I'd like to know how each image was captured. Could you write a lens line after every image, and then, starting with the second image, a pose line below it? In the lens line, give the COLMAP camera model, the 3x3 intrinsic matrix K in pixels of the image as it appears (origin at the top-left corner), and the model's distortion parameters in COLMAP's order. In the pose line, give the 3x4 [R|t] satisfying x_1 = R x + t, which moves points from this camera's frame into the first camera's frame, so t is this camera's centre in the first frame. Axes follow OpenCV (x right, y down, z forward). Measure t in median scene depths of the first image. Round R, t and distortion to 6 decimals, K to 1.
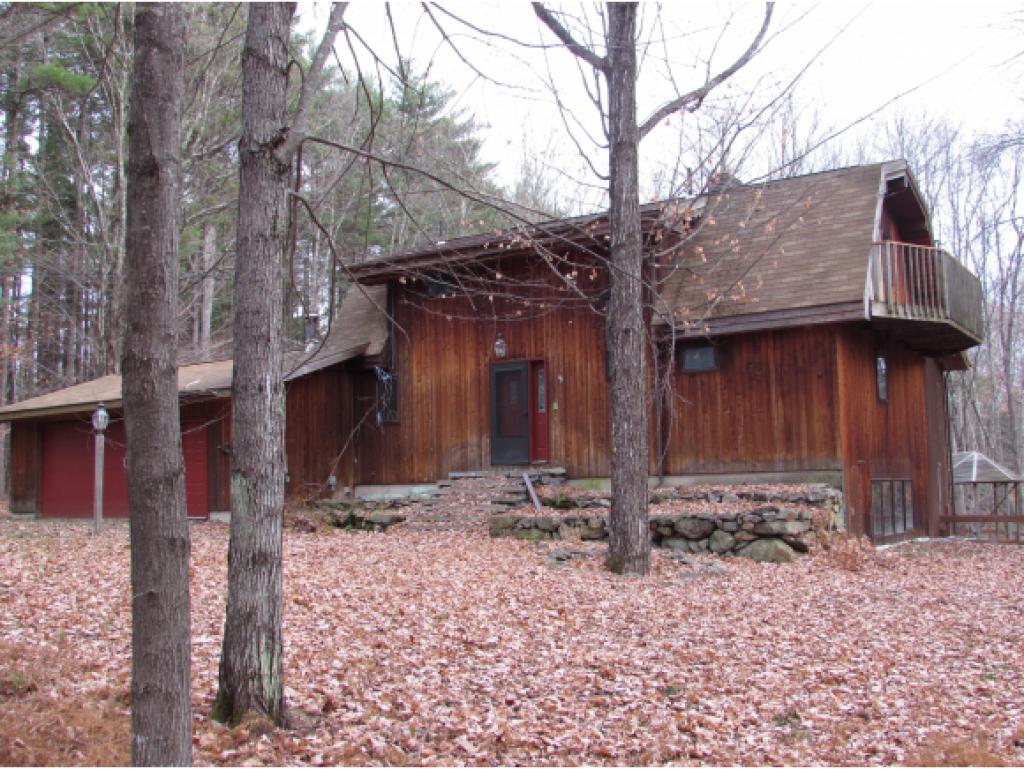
lens RADIAL K [[1063.9, 0, 512.0], [0, 1063.9, 384.5], [0, 0, 1]] dist [-0.023015, -0.005583]
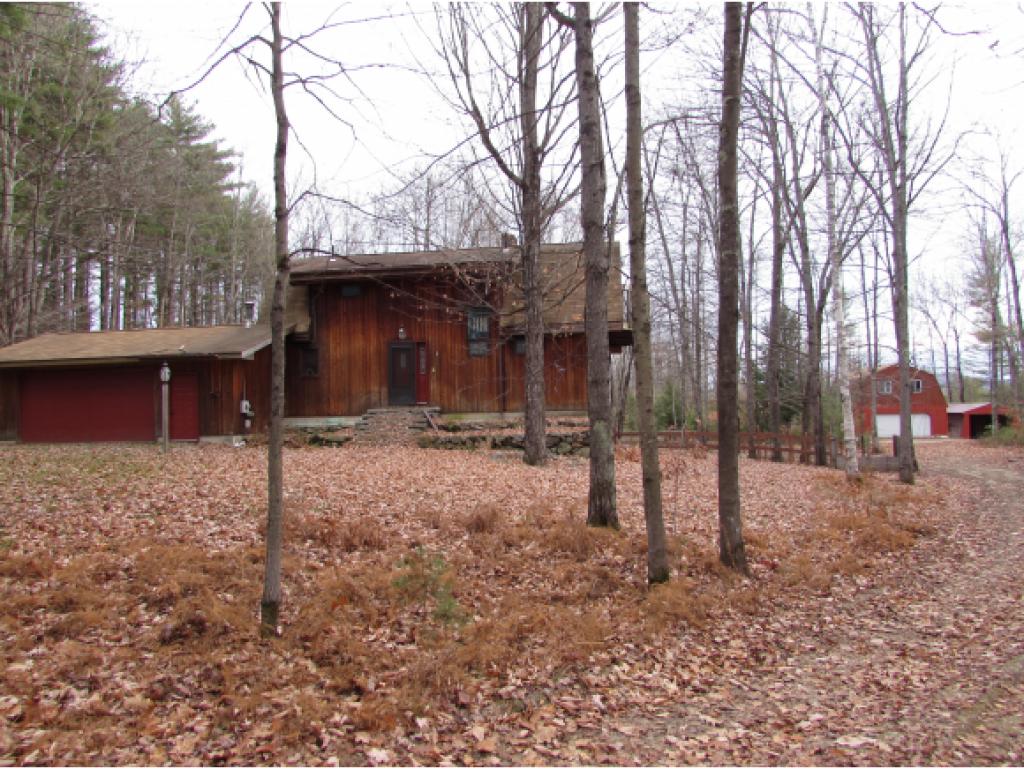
lens RADIAL K [[733.8, 0, 512.0], [0, 733.8, 384.5], [0, 0, 1]] dist [-0.016774, -0.002874]
pose [[0.903211, 0.015046, 0.428933, -0.352530], [-0.040306, 0.997942, 0.049867, -0.019980], [-0.427301, -0.062329, 0.901959, -0.097357]]
